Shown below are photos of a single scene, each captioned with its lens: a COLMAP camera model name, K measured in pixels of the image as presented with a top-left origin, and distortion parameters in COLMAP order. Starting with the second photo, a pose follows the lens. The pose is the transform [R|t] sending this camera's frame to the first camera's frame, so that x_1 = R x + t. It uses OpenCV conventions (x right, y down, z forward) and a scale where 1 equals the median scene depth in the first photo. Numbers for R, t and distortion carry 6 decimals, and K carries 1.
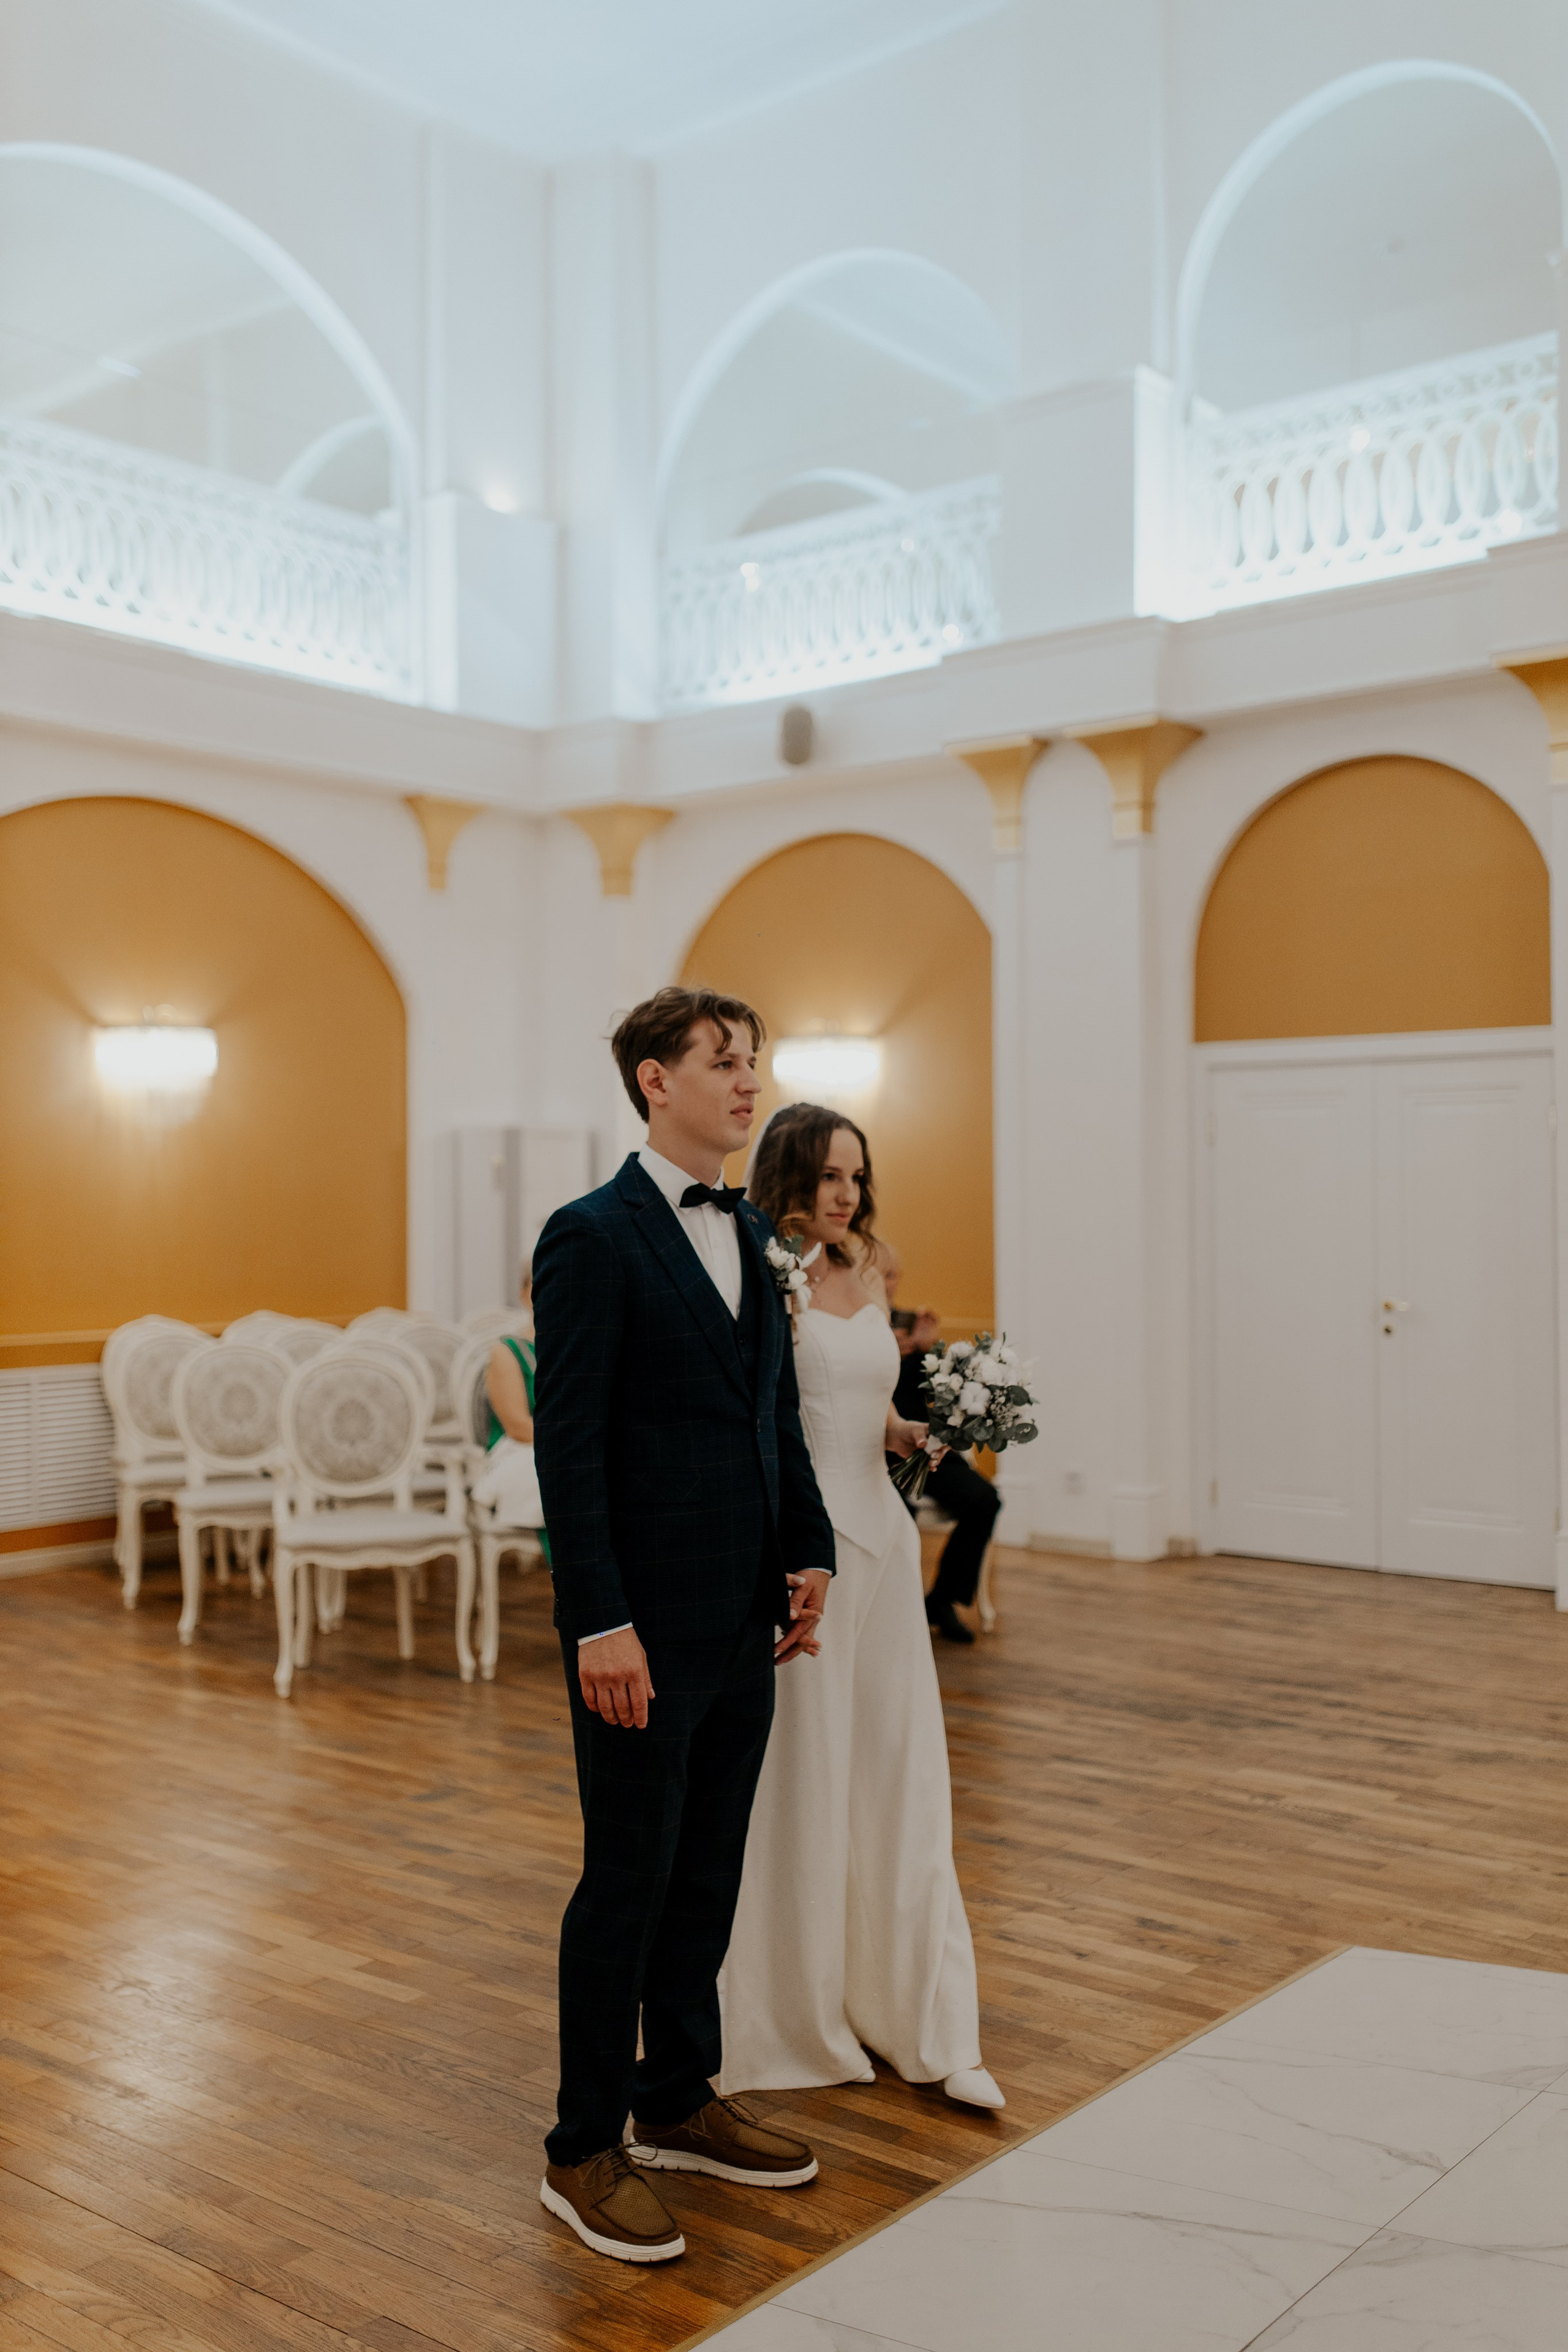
lens RADIAL K [[2161.1, 0, 784.0], [0, 2161.1, 1176.0], [0, 0, 1]] dist [0.005367, -0.003072]
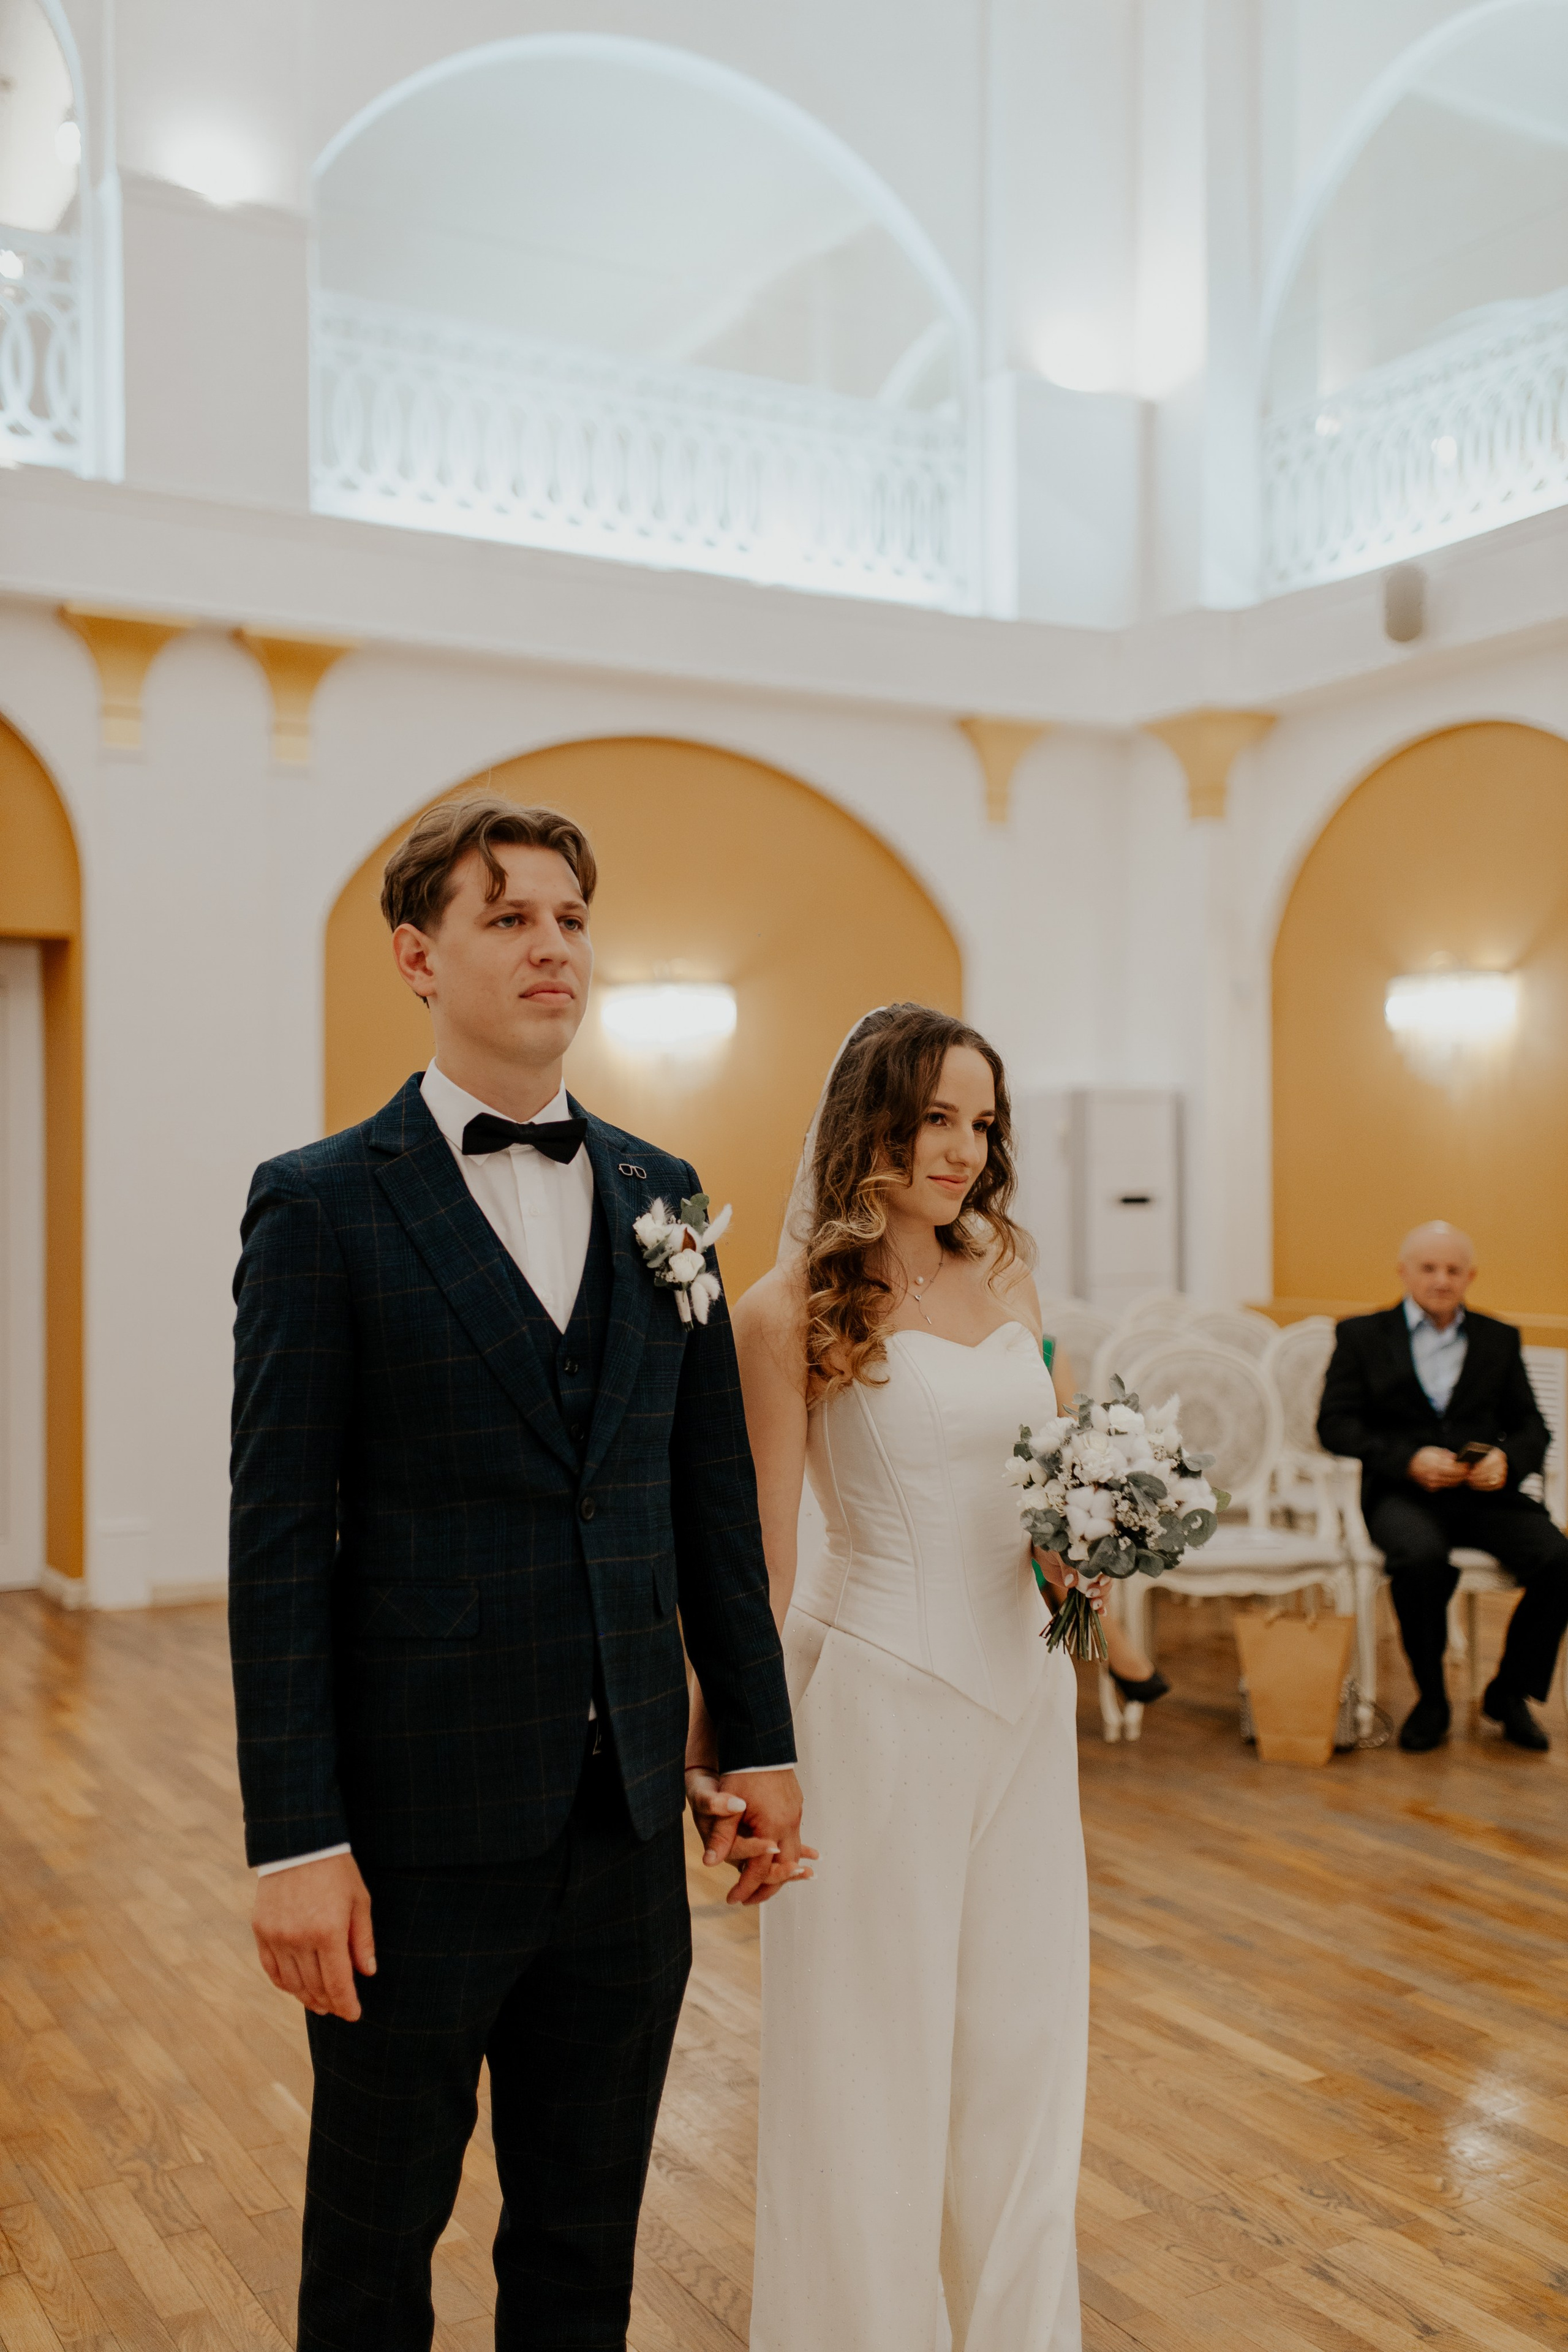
lens RADIAL K [[2161.1, 0, 784.0], [0, 2161.1, 1176.0], [0, 0, 1]] dist [0.005367, -0.003072]
pose [[0.928961, 0.000367, -0.370178, 0.118957], [0.002843, 0.999963, 0.008127, 0.006713], [0.370168, -0.008602, 0.928925, 0.196541]]
